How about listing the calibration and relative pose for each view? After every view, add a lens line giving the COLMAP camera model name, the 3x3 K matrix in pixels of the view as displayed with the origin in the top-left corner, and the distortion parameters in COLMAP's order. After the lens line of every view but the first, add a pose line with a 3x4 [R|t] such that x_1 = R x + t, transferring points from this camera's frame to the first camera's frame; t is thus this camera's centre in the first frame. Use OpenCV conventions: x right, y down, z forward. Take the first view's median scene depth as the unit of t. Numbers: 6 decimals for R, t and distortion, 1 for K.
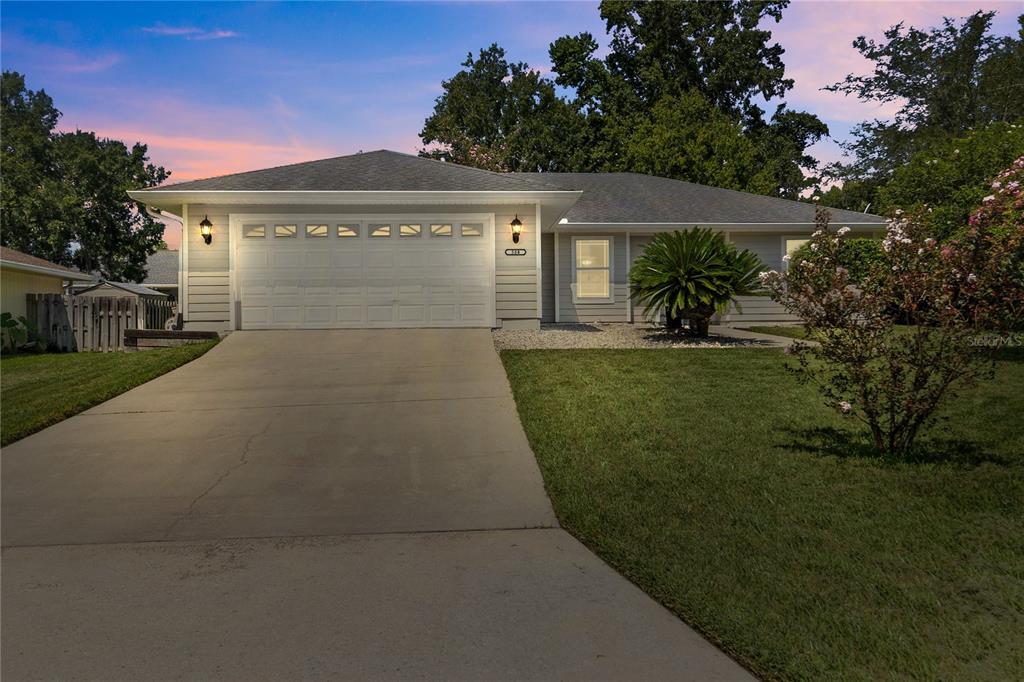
lens RADIAL K [[678.3, 0, 512.2], [0, 678.3, 322.5], [0, 0, 1]] dist [0.004573, 0.001292]
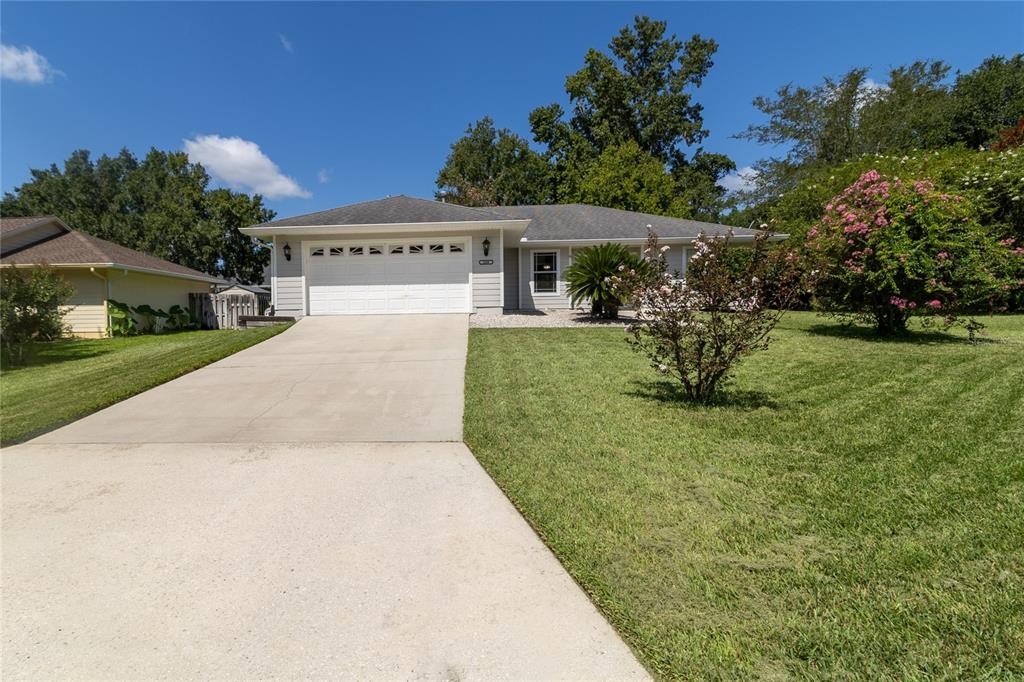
lens RADIAL K [[498.1, 0, 513.6], [0, 498.1, 324.0], [0, 0, 1]] dist [-0.001870, 0.012168]
pose [[0.991964, -0.000774, -0.126518, 0.177357], [0.005620, 0.999264, 0.037951, -0.008594], [0.126395, -0.038357, 0.991238, -0.067360]]
